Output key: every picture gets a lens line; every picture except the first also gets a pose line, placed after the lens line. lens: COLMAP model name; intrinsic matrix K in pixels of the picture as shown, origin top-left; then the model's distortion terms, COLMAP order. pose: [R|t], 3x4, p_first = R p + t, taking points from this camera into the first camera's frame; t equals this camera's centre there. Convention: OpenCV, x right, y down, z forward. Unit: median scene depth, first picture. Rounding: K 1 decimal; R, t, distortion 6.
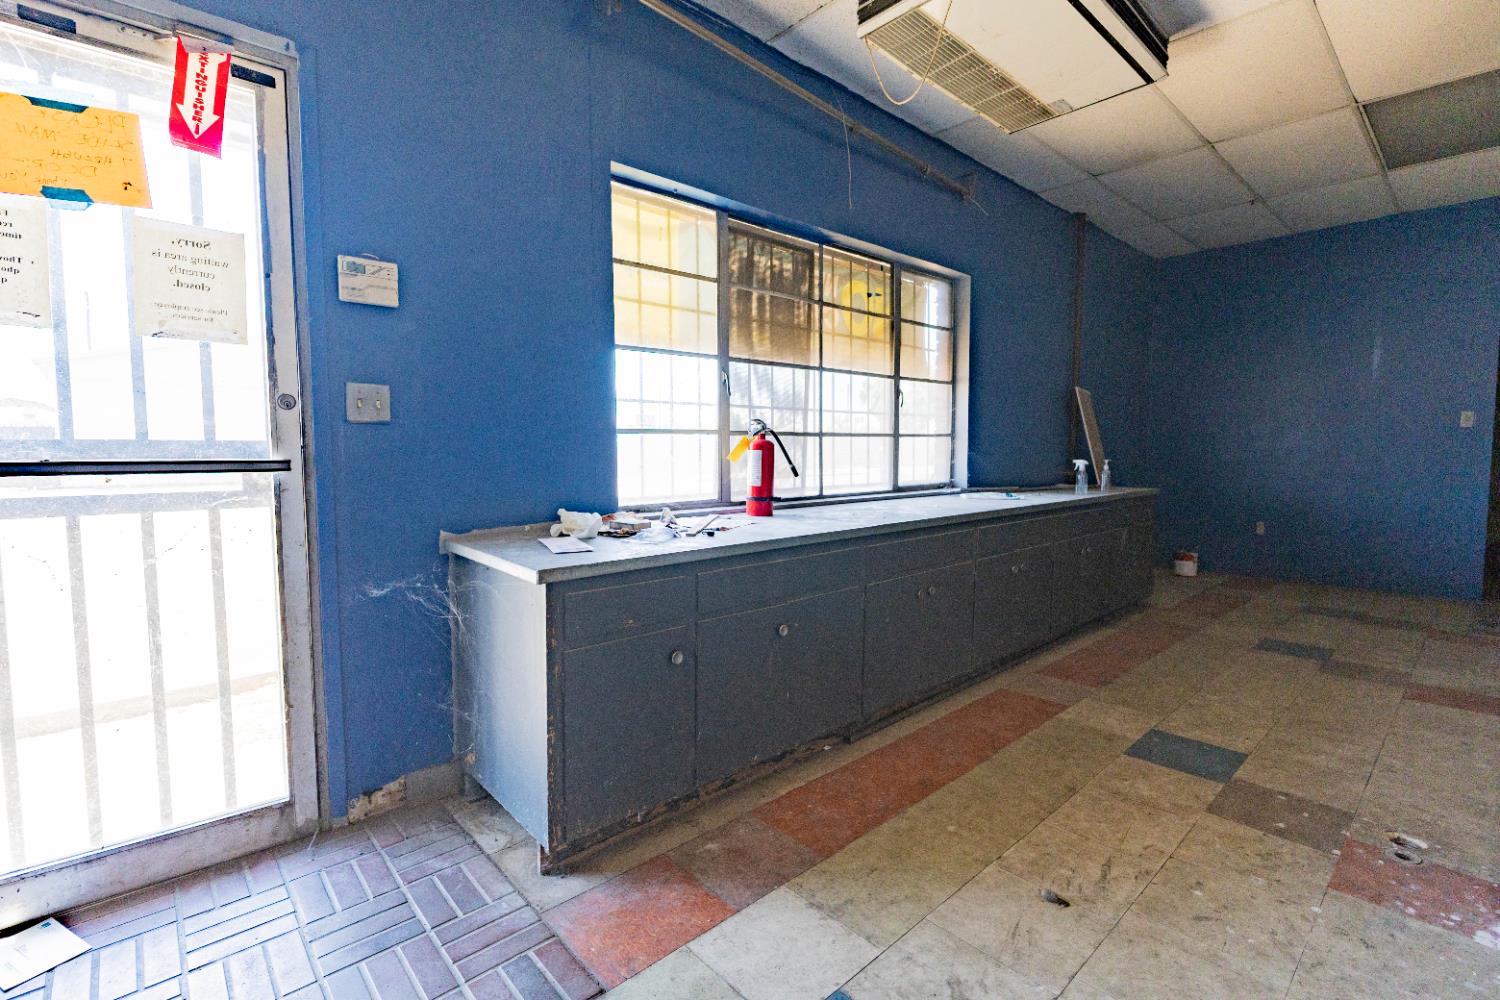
lens RADIAL K [[681.9, 0, 751.3], [0, 681.9, 498.9], [0, 0, 1]] dist [-0.004774, -0.000855]
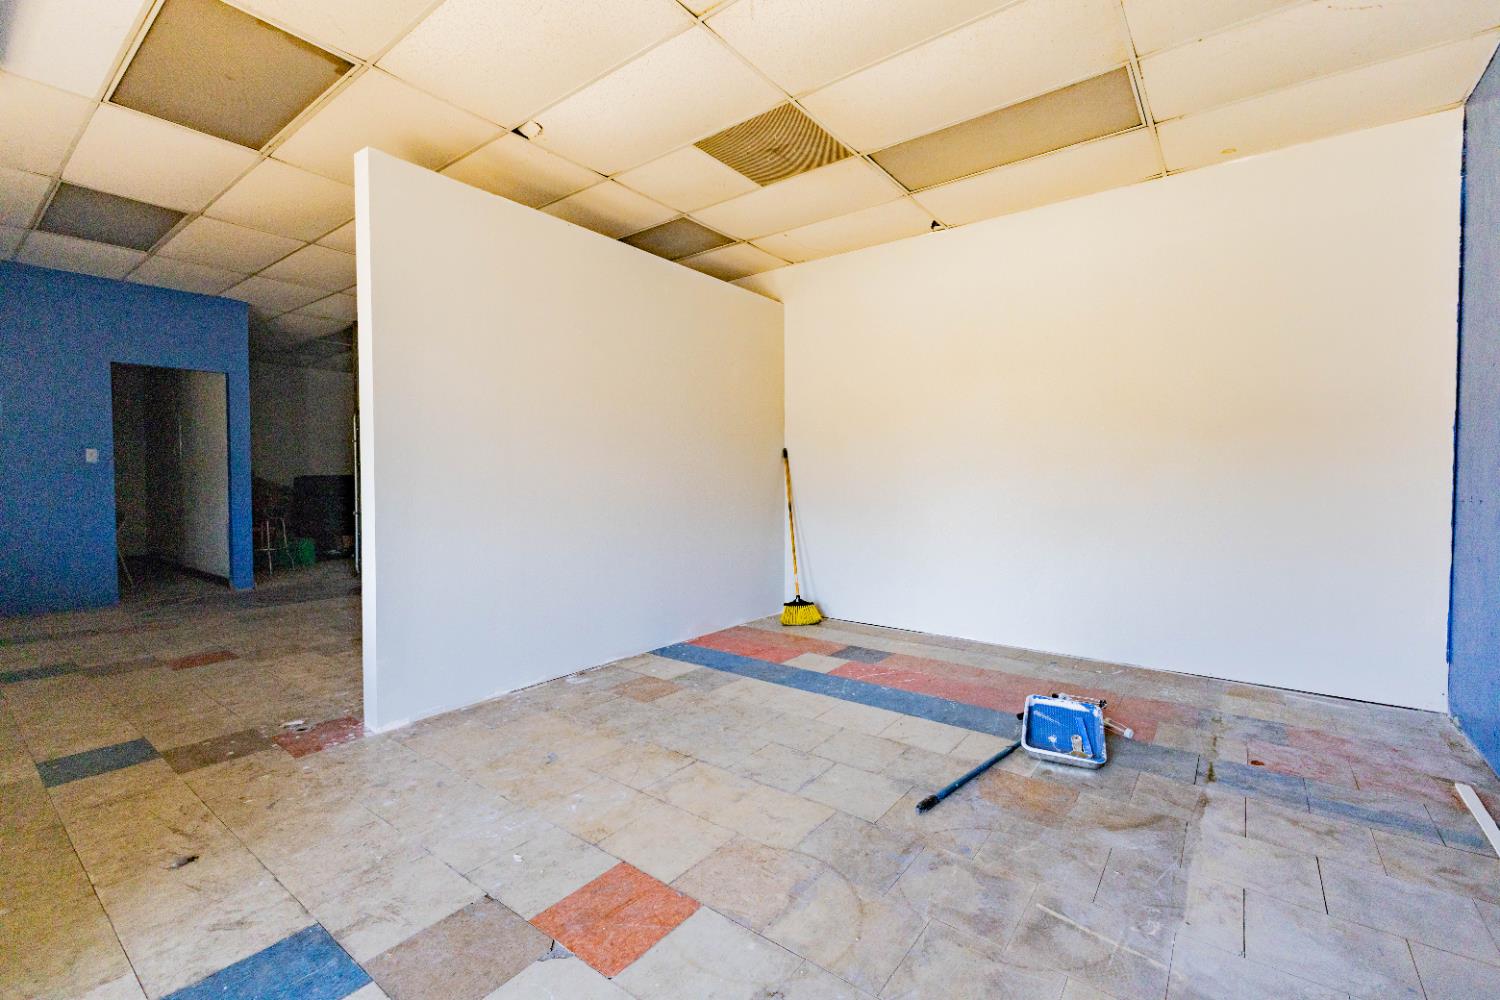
lens RADIAL K [[645.1, 0, 752.4], [0, 645.1, 494.8], [0, 0, 1]] dist [0.008185, -0.000833]
pose [[-0.179048, -0.025724, 0.983504, -0.704636], [0.074129, 0.996464, 0.039558, -0.017133], [-0.981044, 0.079989, -0.176508, 0.150619]]
